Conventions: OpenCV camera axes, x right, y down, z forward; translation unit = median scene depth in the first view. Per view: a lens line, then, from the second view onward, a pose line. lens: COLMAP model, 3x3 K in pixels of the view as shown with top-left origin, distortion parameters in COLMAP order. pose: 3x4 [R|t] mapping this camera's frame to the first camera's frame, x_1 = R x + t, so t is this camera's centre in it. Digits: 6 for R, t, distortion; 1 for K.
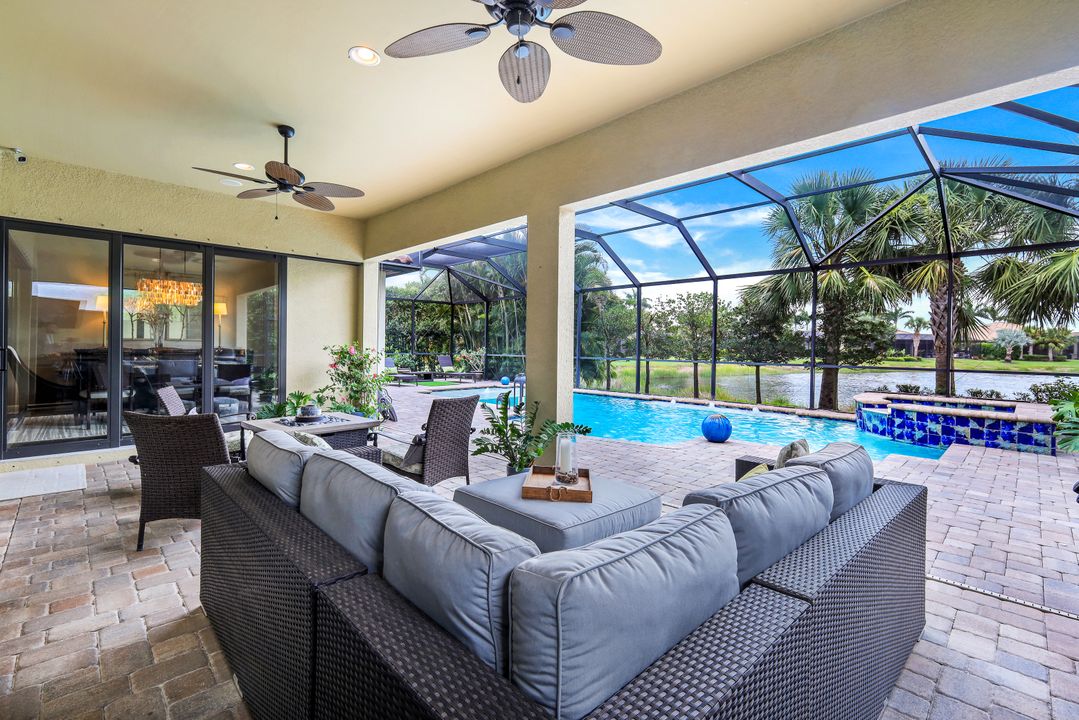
lens RADIAL K [[471.4, 0, 542.6], [0, 471.4, 345.8], [0, 0, 1]] dist [-0.000434, 0.000145]
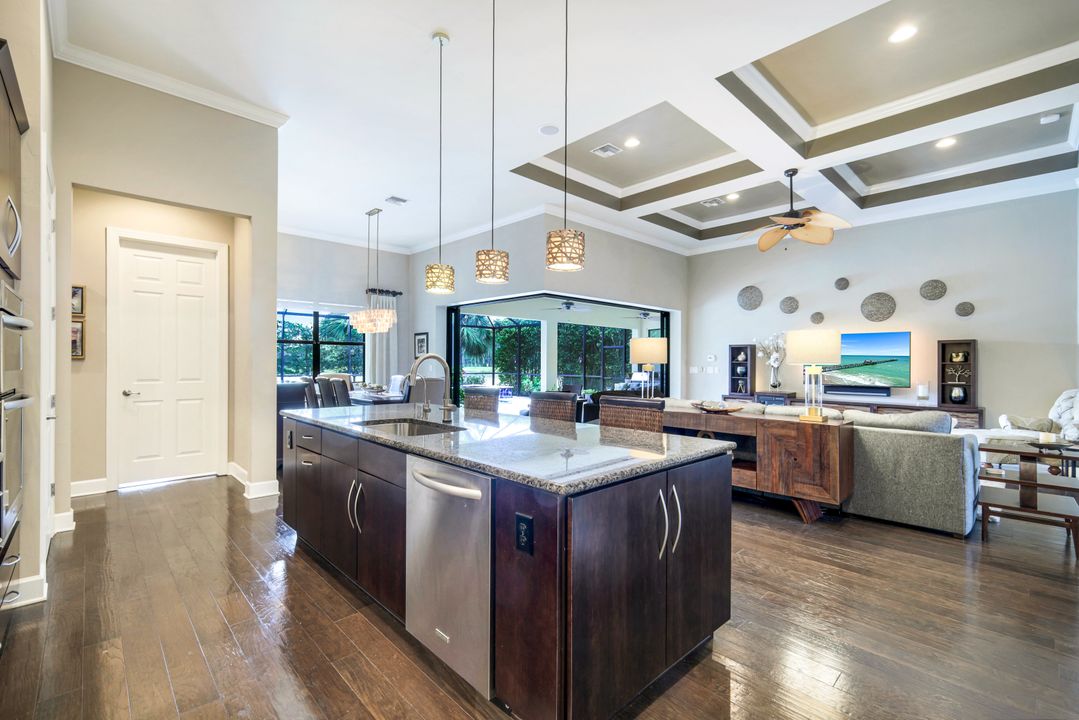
lens RADIAL K [[472.6, 0, 539.7], [0, 472.6, 366.9], [0, 0, 1]] dist [-0.001301, -0.000012]
pose [[0.008977, -0.018828, 0.999782, -1.424729], [-0.002168, 0.999820, 0.018848, -0.025234], [-0.999957, -0.002337, 0.008935, 0.534722]]
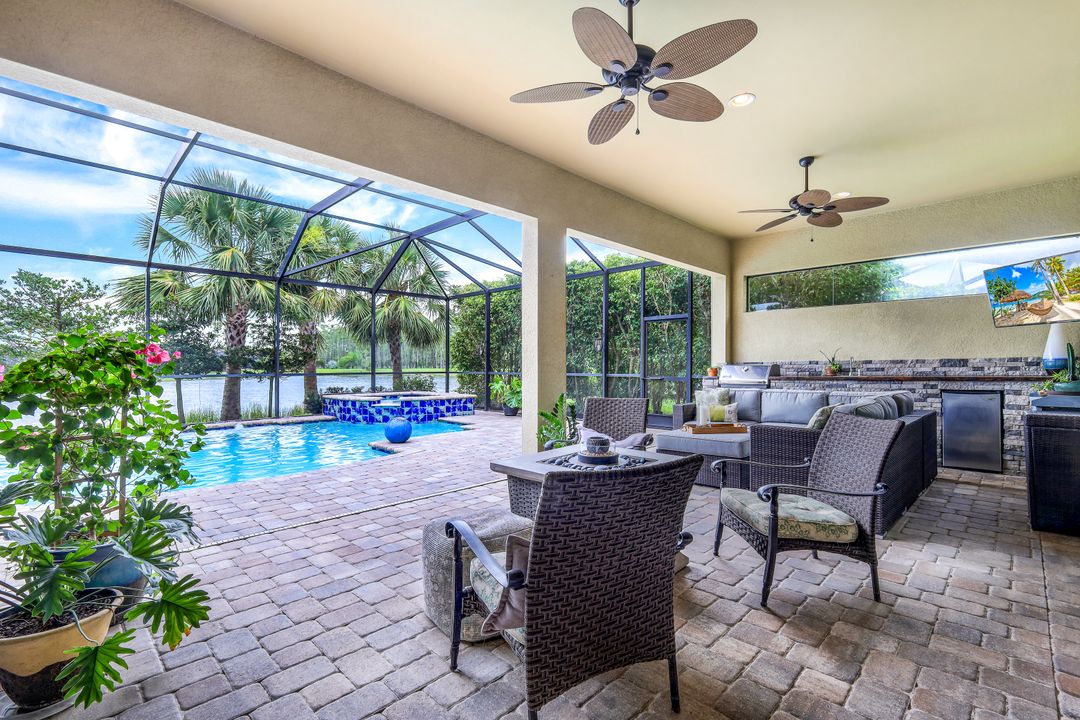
lens RADIAL K [[481.9, 0, 541.9], [0, 481.9, 371.9], [0, 0, 1]] dist [0.001222, 0.000034]
pose [[-0.024415, -0.025751, 0.999370, -0.555257], [0.004688, 0.999654, 0.025873, 0.012326], [-0.999691, 0.005316, -0.024286, 0.533648]]
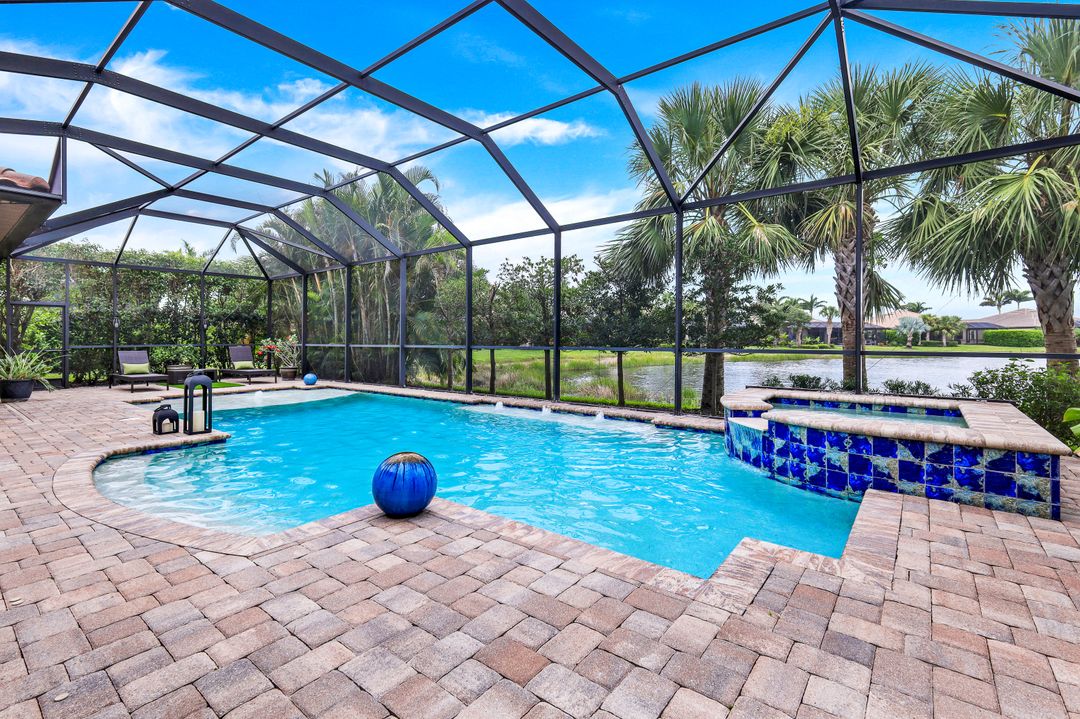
lens RADIAL K [[483.7, 0, 543.0], [0, 483.7, 335.0], [0, 0, 1]] dist [0.000681, -0.000038]
pose [[0.990893, -0.010448, 0.134248, 0.336792], [0.011341, 0.999918, -0.005888, 0.026451], [-0.134175, 0.007357, 0.990930, 0.392401]]
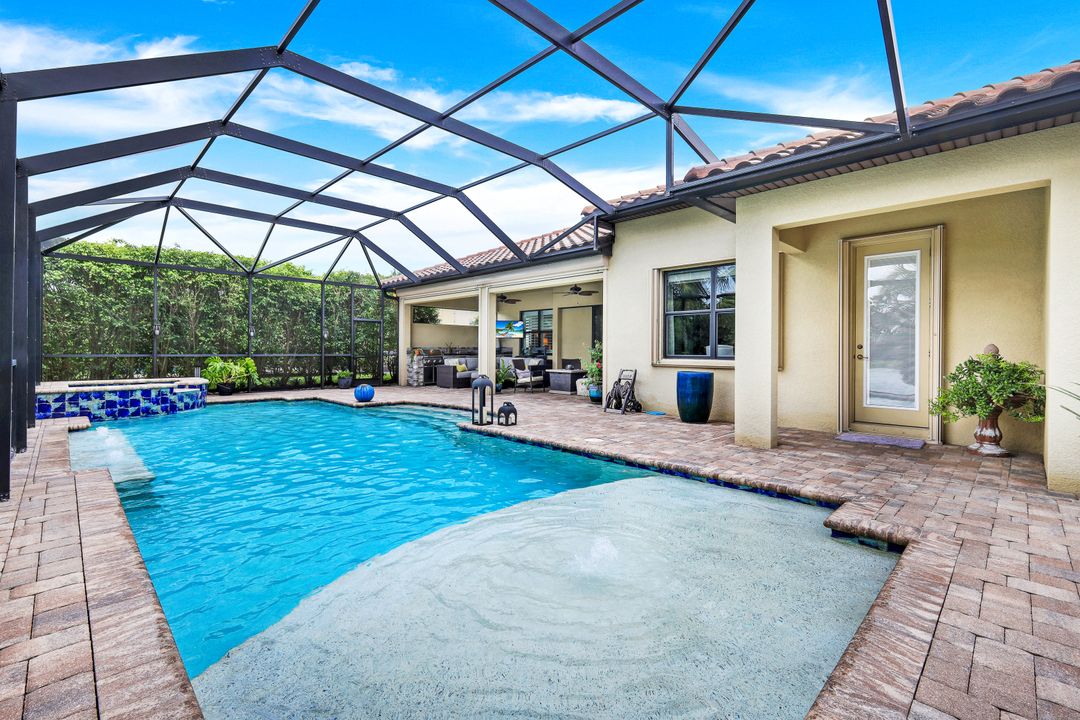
lens RADIAL K [[479.0, 0, 541.1], [0, 479.0, 347.3], [0, 0, 1]] dist [0.009161, 0.000162]
pose [[-0.999667, -0.014428, -0.021380, -0.120294], [-0.014492, 0.999891, 0.002809, 0.014421], [0.021337, 0.003118, -0.999767, 1.950132]]
